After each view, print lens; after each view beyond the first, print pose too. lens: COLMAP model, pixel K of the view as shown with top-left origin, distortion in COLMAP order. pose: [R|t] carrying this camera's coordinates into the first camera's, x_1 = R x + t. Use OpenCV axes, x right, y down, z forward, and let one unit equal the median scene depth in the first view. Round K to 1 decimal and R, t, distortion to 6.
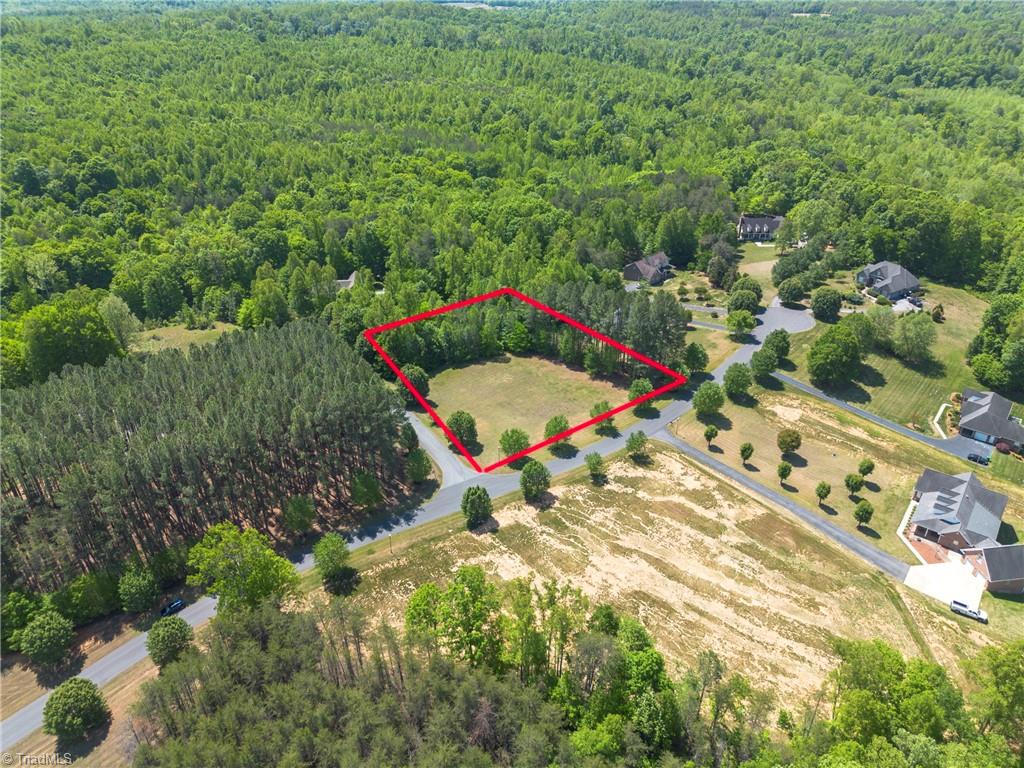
lens RADIAL K [[726.9, 0, 512.7], [0, 726.9, 381.6], [0, 0, 1]] dist [0.068103, -0.059855]
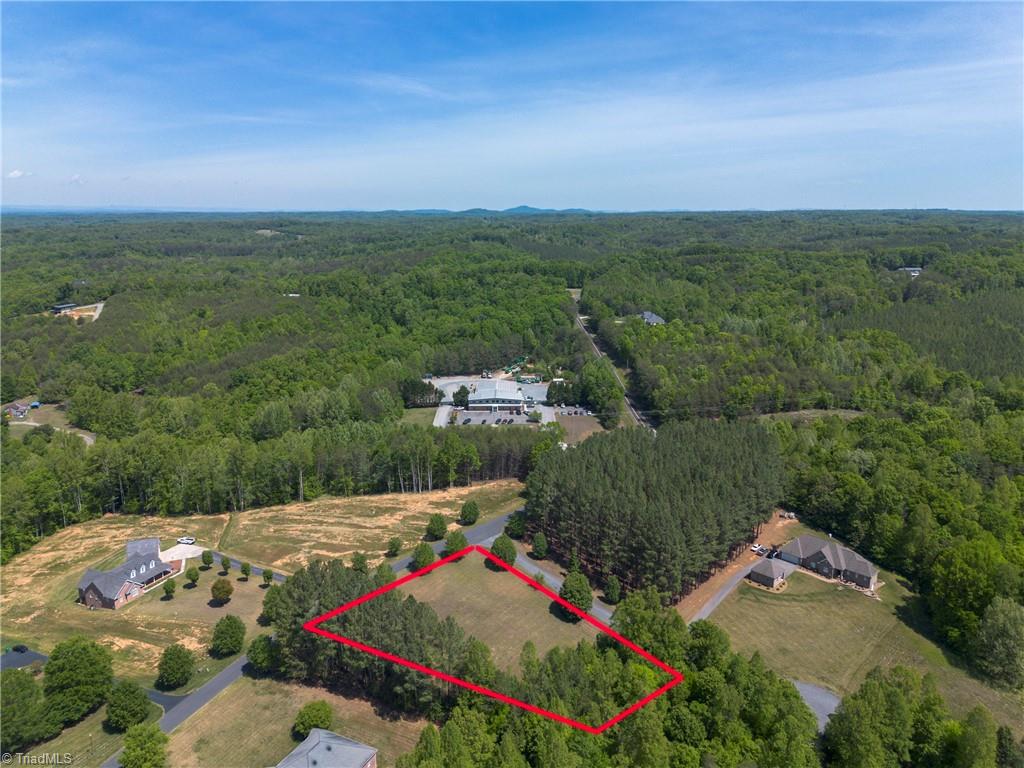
lens RADIAL K [[724.6, 0, 512.9], [0, 724.6, 387.2], [0, 0, 1]] dist [0.068918, -0.061498]
pose [[-0.974694, 0.058454, -0.215765, 0.176368], [-0.108362, 0.720675, 0.684753, -1.066678], [0.195523, 0.690805, -0.696103, 1.807911]]
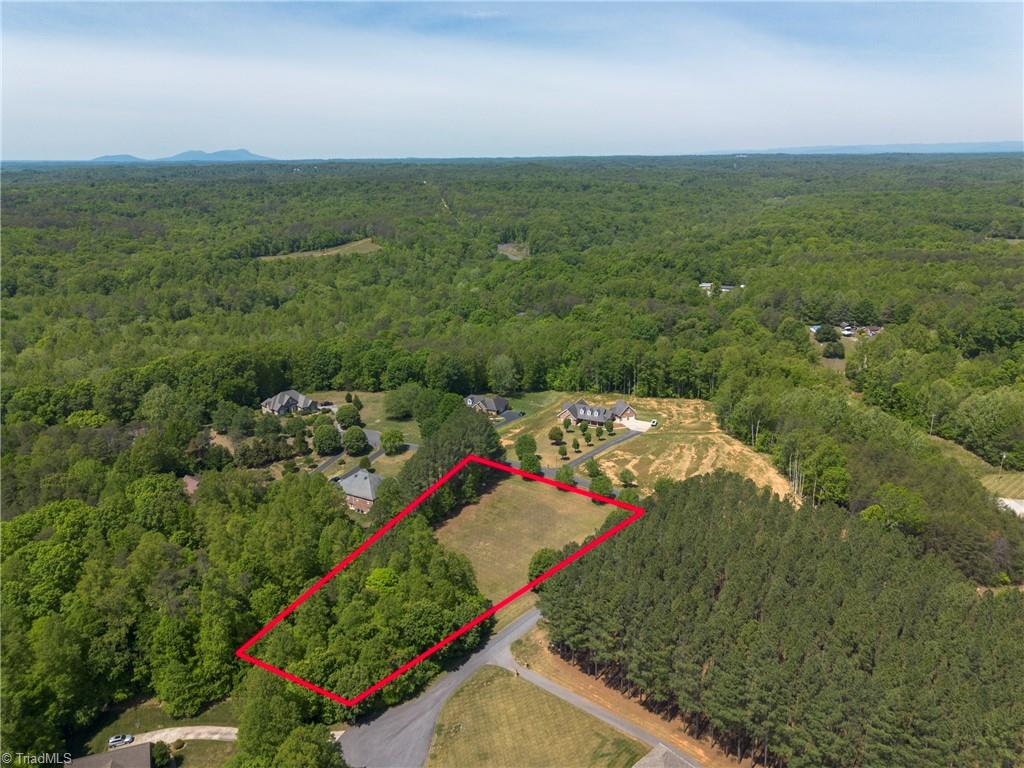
lens RADIAL K [[724.6, 0, 512.9], [0, 724.6, 387.2], [0, 0, 1]] dist [0.068918, -0.061498]
pose [[-0.185501, -0.288526, 0.939331, -1.160677], [0.507246, 0.790597, 0.343013, -0.646312], [-0.841600, 0.540101, -0.000302, 1.107902]]
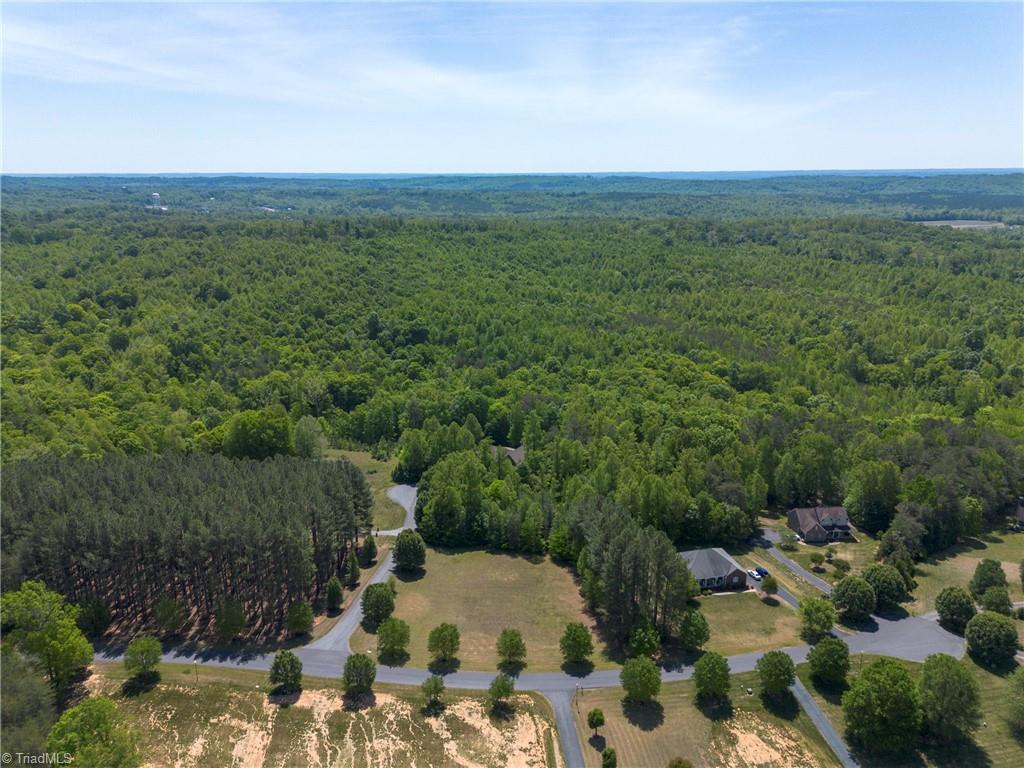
lens RADIAL K [[726.9, 0, 512.7], [0, 726.9, 381.6], [0, 0, 1]] dist [0.068103, -0.059855]
pose [[0.790419, 0.171381, -0.588104, 0.658331], [-0.311180, 0.939300, -0.144506, -0.139507], [0.527640, 0.297226, 0.795771, 0.232856]]
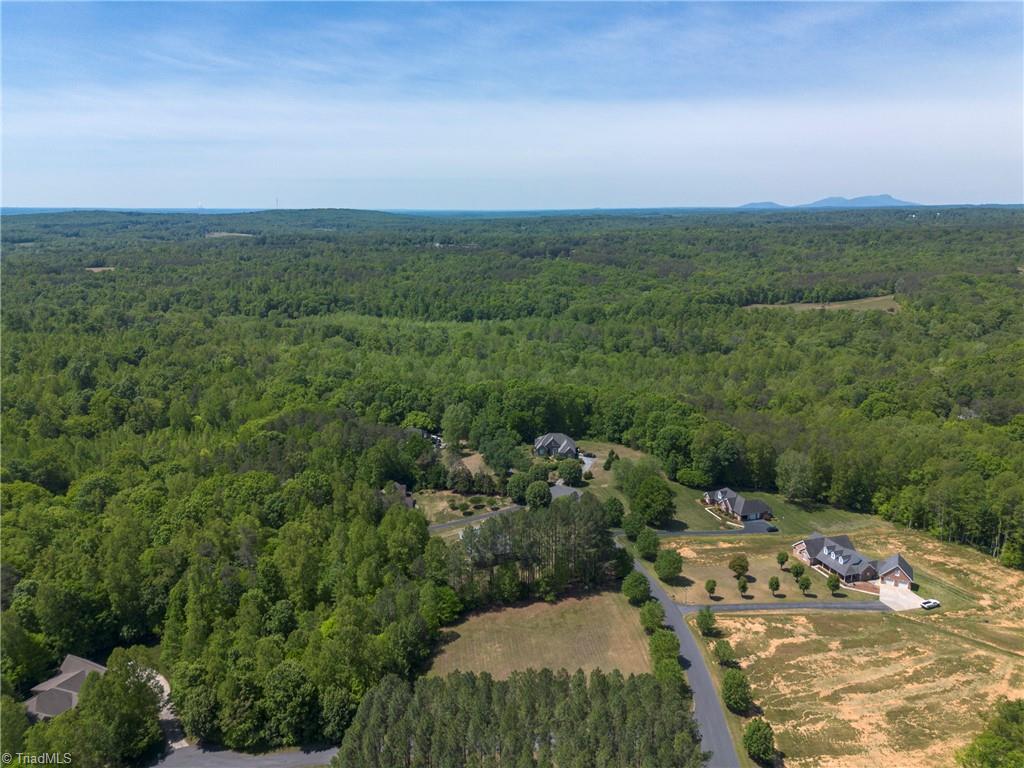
lens RADIAL K [[726.9, 0, 512.7], [0, 726.9, 381.6], [0, 0, 1]] dist [0.068103, -0.059855]
pose [[0.572418, -0.186650, 0.798435, -0.824128], [0.415593, 0.905449, -0.086283, -0.268933], [-0.706838, 0.381214, 0.595866, 0.454237]]
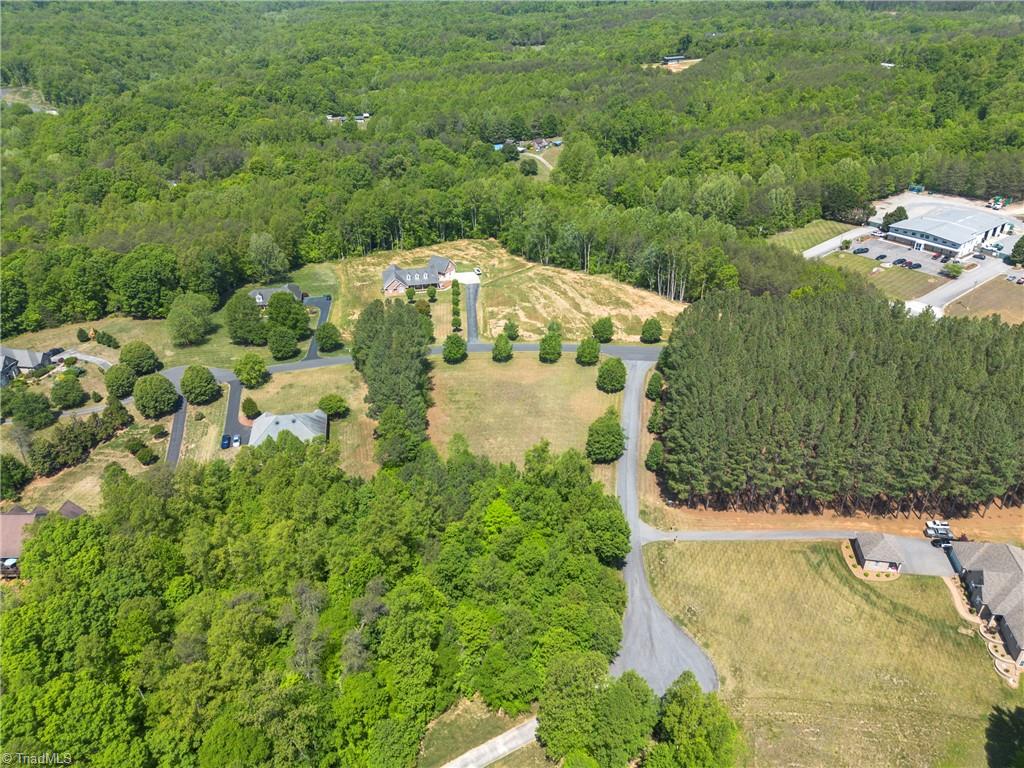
lens RADIAL K [[737.1, 0, 511.6], [0, 737.1, 367.0], [0, 0, 1]] dist [0.078059, -0.067250]
pose [[-0.757880, -0.300793, 0.578915, -0.678198], [0.344502, 0.569042, 0.746665, -0.943885], [-0.554019, 0.765320, -0.327642, 1.585430]]
